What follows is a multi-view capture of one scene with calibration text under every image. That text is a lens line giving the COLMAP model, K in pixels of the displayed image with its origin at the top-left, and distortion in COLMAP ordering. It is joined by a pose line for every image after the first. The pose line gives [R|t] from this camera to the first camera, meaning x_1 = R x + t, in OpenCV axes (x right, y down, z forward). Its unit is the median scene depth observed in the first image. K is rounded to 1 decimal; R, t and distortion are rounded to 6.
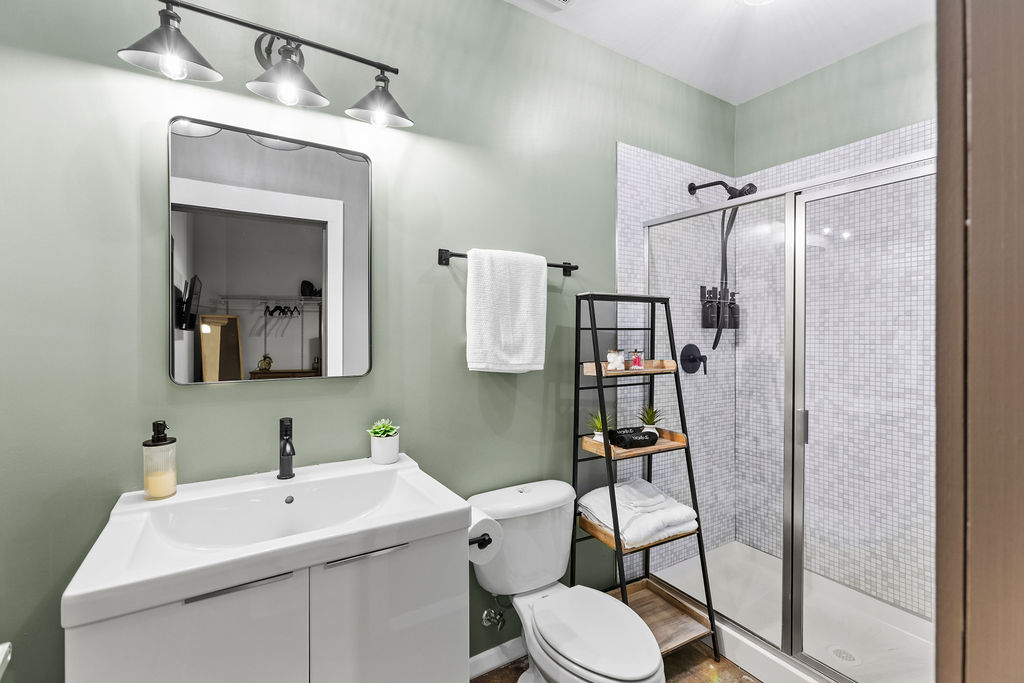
lens RADIAL K [[461.6, 0, 508.9], [0, 461.6, 337.7], [0, 0, 1]] dist [-0.000989, 0.000969]
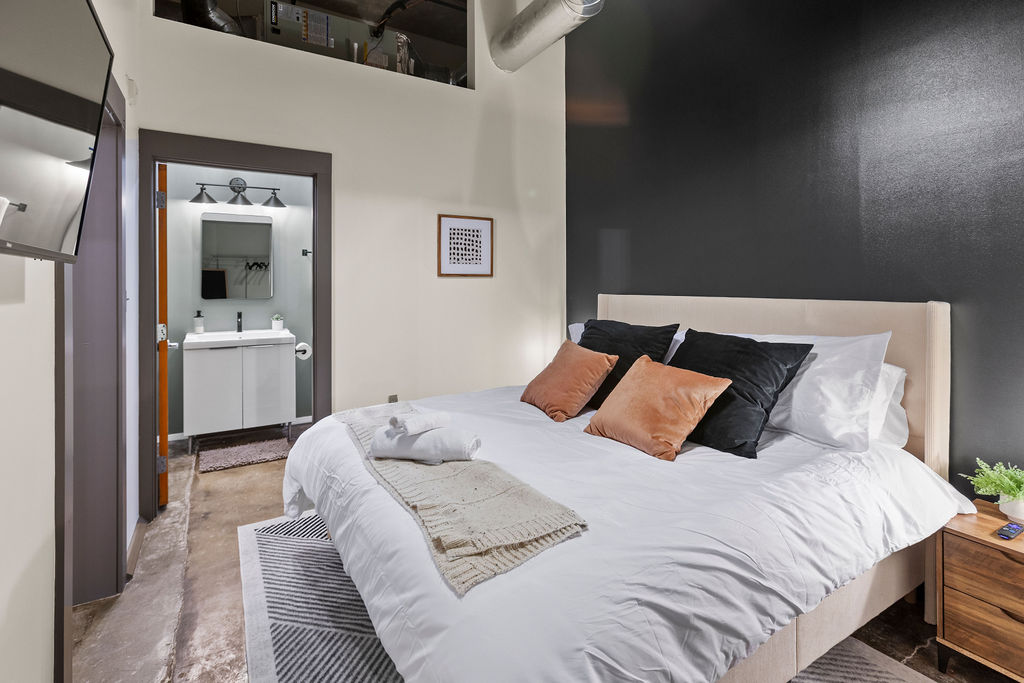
lens RADIAL K [[493.6, 0, 510.6], [0, 493.6, 287.3], [0, 0, 1]] dist [-0.000464, 0.000185]
pose [[0.999940, 0.000331, -0.010972, 1.133613], [-0.000327, 1.000000, 0.000395, 0.016406], [0.010972, -0.000391, 0.999940, -1.886541]]
